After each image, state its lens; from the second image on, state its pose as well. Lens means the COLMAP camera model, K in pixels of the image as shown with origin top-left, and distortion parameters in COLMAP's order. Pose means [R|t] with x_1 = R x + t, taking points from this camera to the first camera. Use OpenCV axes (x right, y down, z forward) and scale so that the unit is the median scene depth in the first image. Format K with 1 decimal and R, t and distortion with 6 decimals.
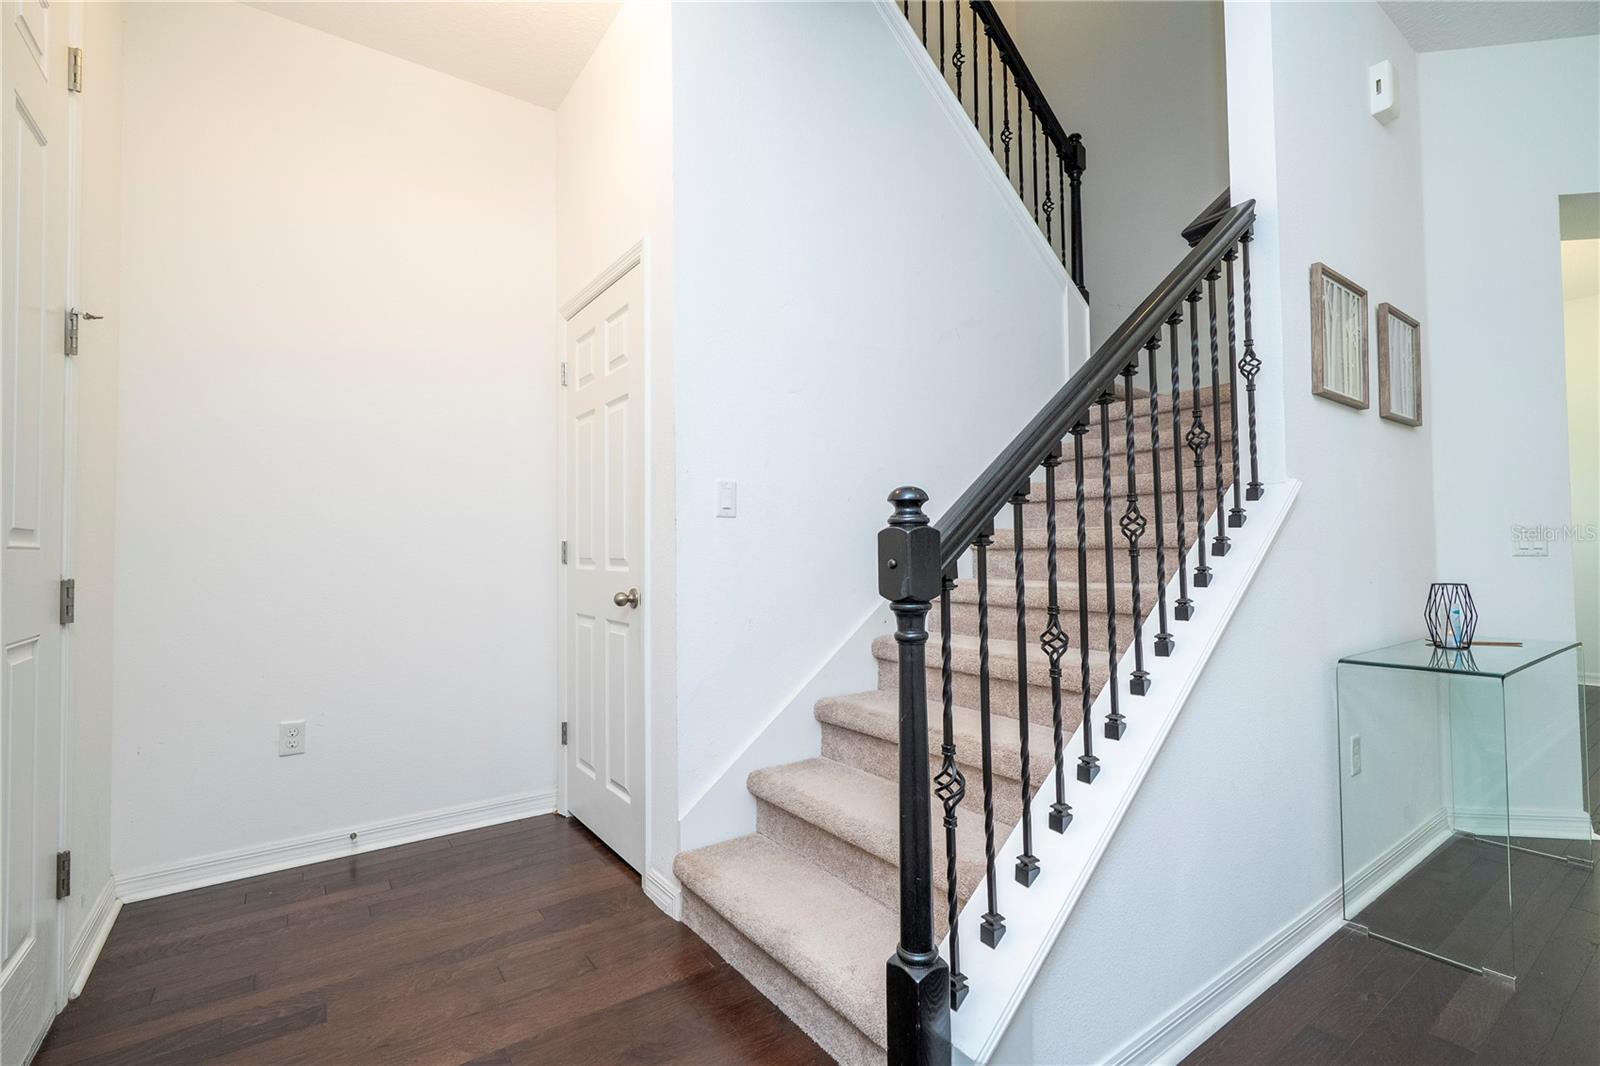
lens RADIAL K [[719.0, 0, 809.4], [0, 719.0, 532.8], [0, 0, 1]] dist [-0.003849, 0.001457]
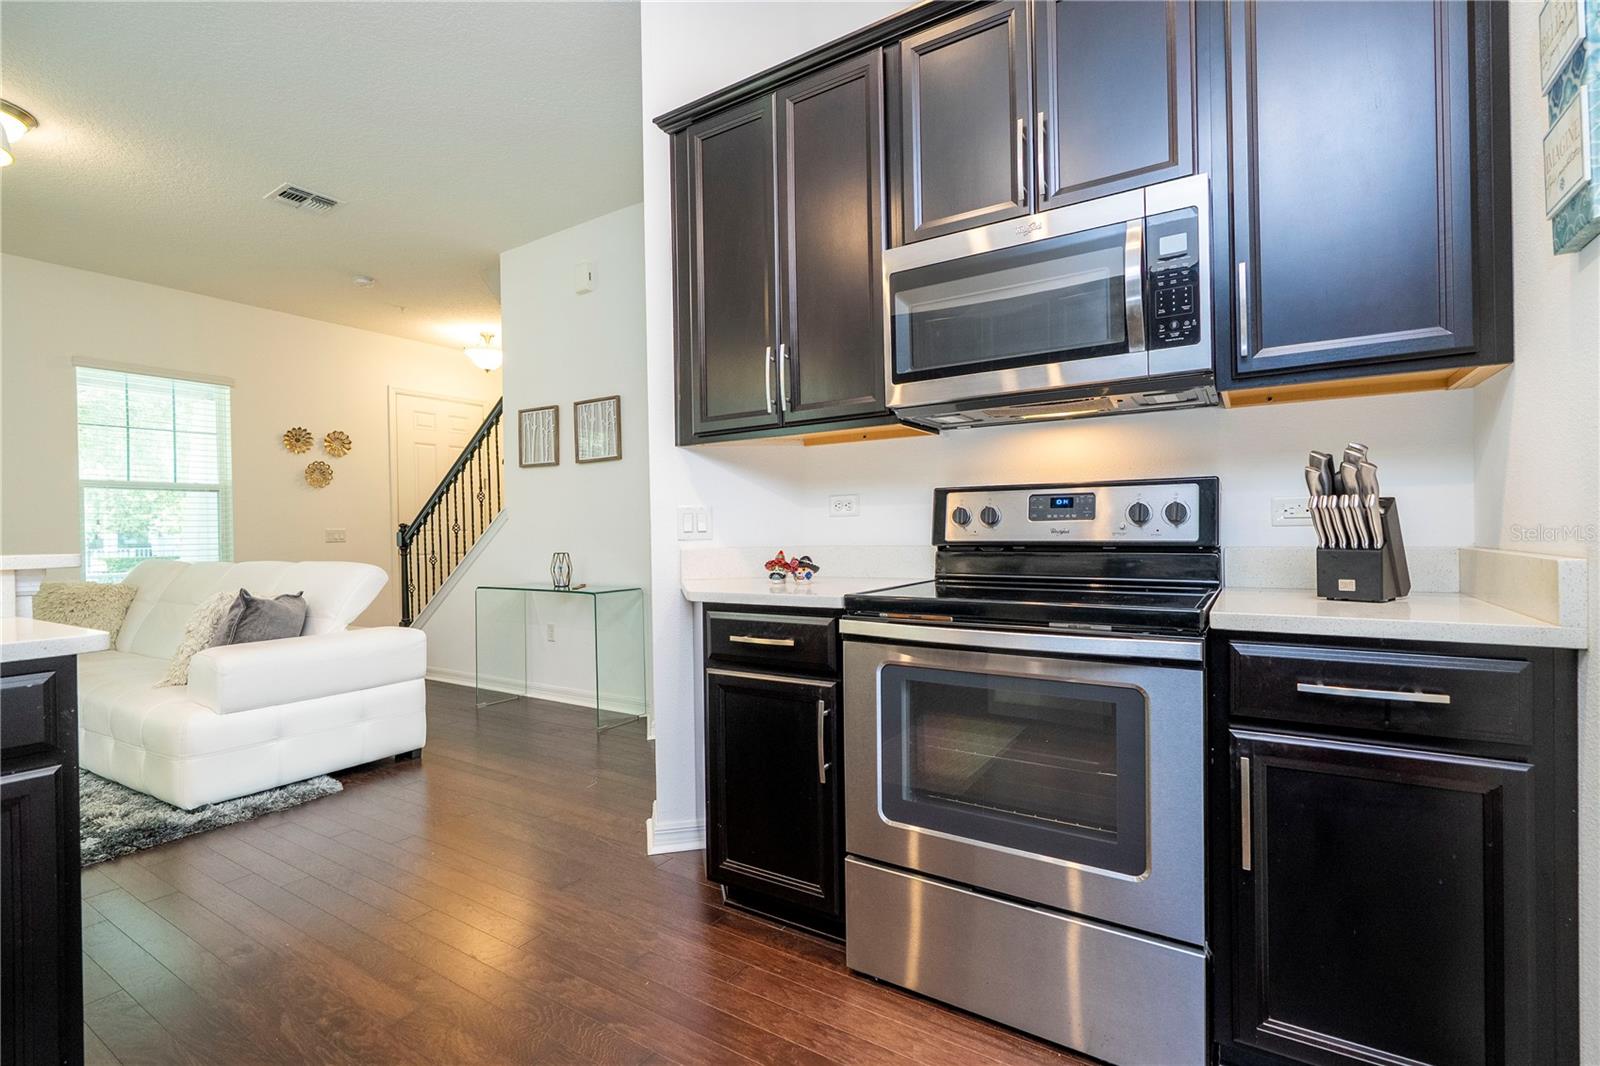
lens RADIAL K [[719.0, 0, 809.4], [0, 719.0, 532.8], [0, 0, 1]] dist [-0.003849, 0.001457]
pose [[0.377185, 0.003684, -0.926131, 4.812337], [0.040434, 0.998973, 0.020441, 0.010332], [0.925255, -0.045157, 0.376649, 1.478376]]
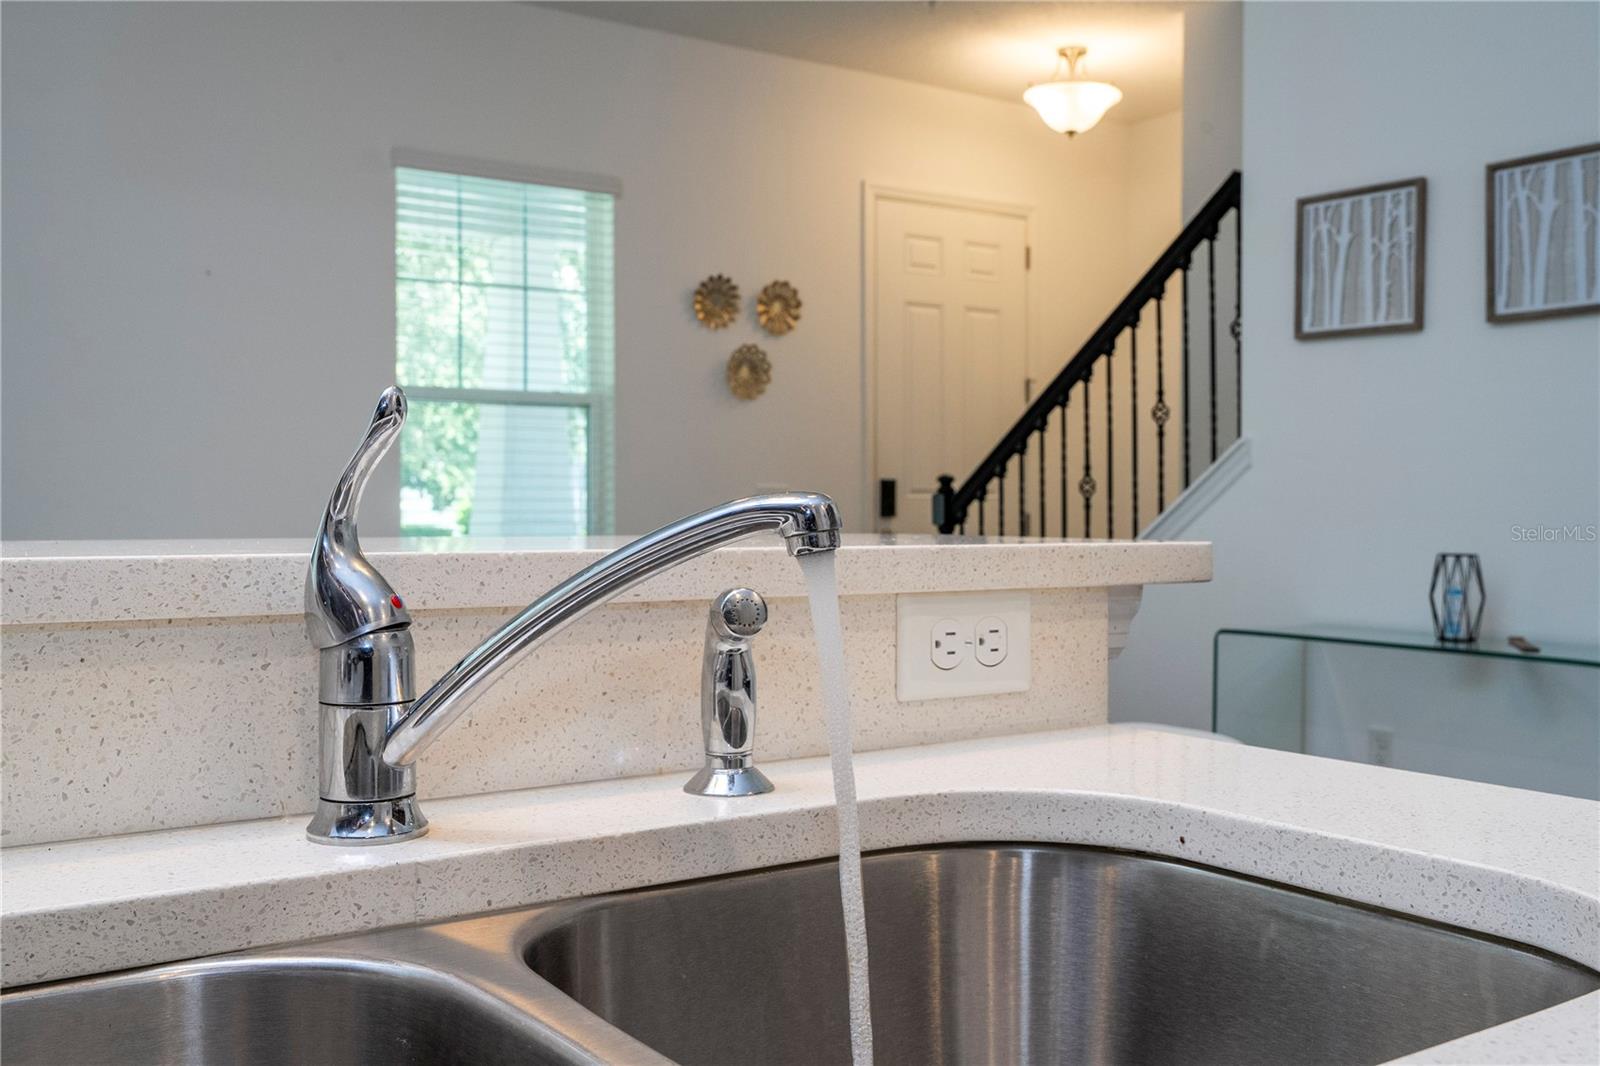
lens RADIAL K [[1536.5, 0, 800.0], [0, 1536.5, 533.0], [0, 0, 1]] dist [0.002130, 0.004213]
pose [[-0.025847, 0.025907, -0.999330, 4.123983], [0.027273, 0.999310, 0.025201, -0.013920], [0.999294, -0.026604, -0.026535, 0.598900]]
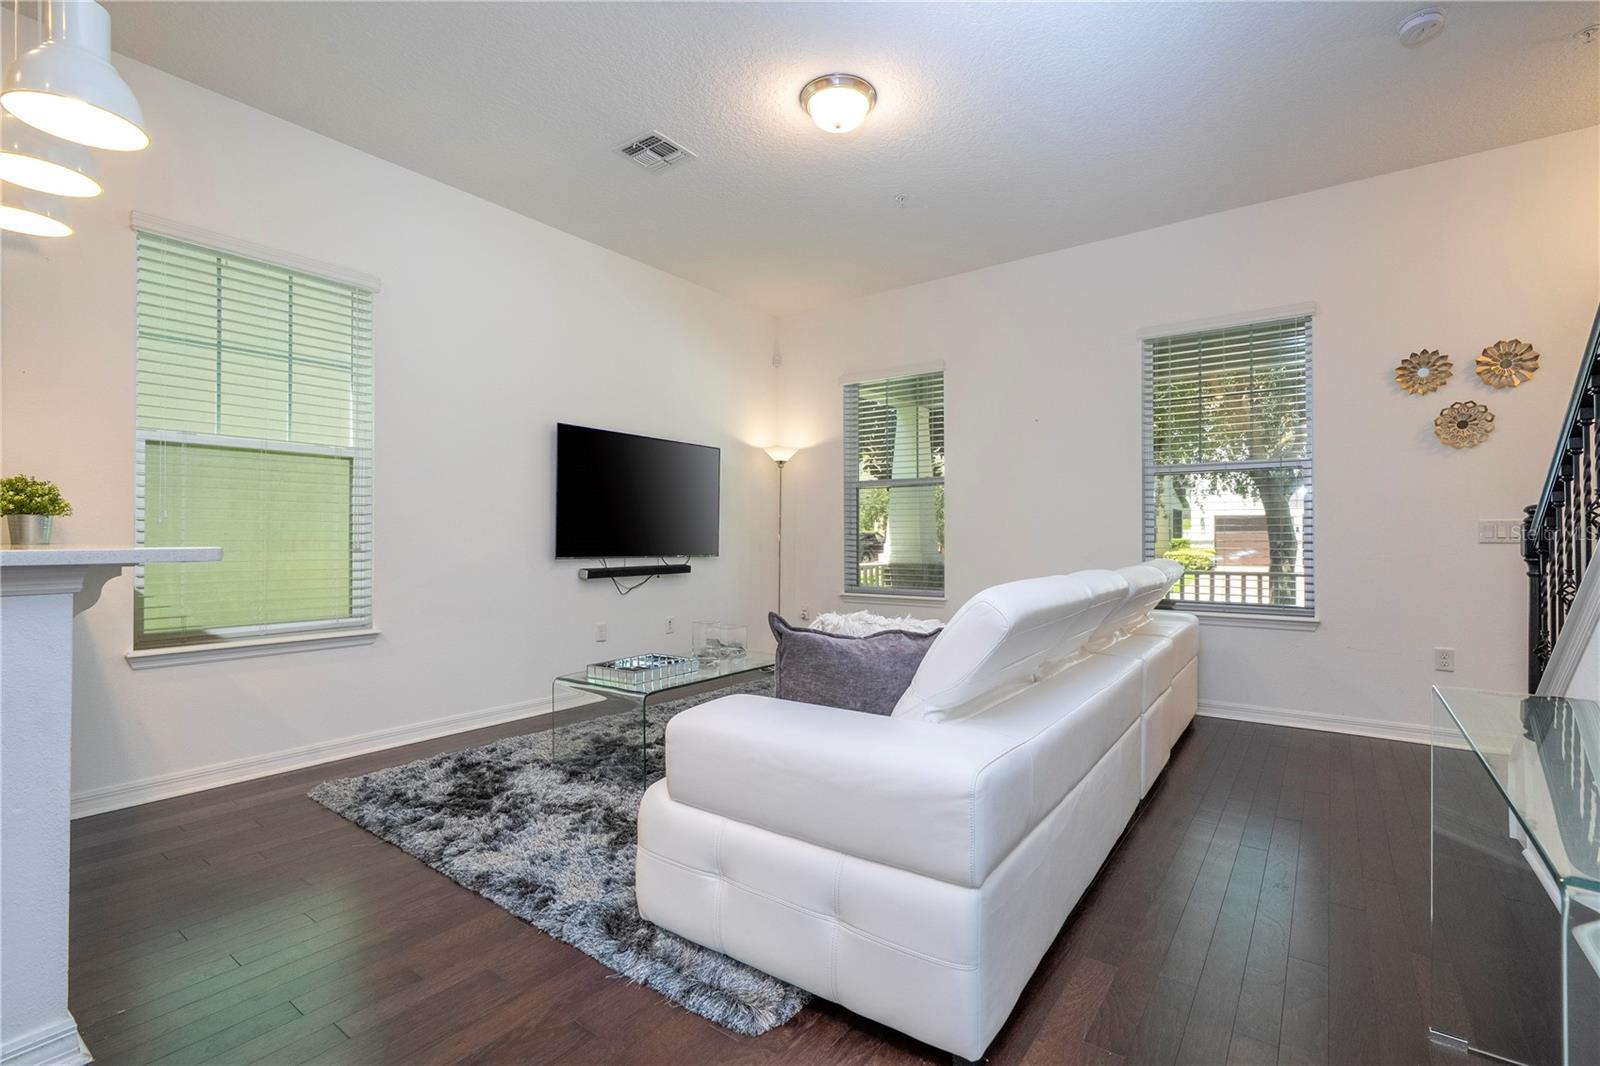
lens RADIAL K [[725.5, 0, 805.9], [0, 725.5, 533.7], [0, 0, 1]] dist [-0.004199, -0.000273]
pose [[-0.949058, 0.006030, -0.315045, 2.522946], [0.016584, 0.999387, -0.030830, 0.046649], [0.314666, -0.034484, -0.948576, 2.062406]]
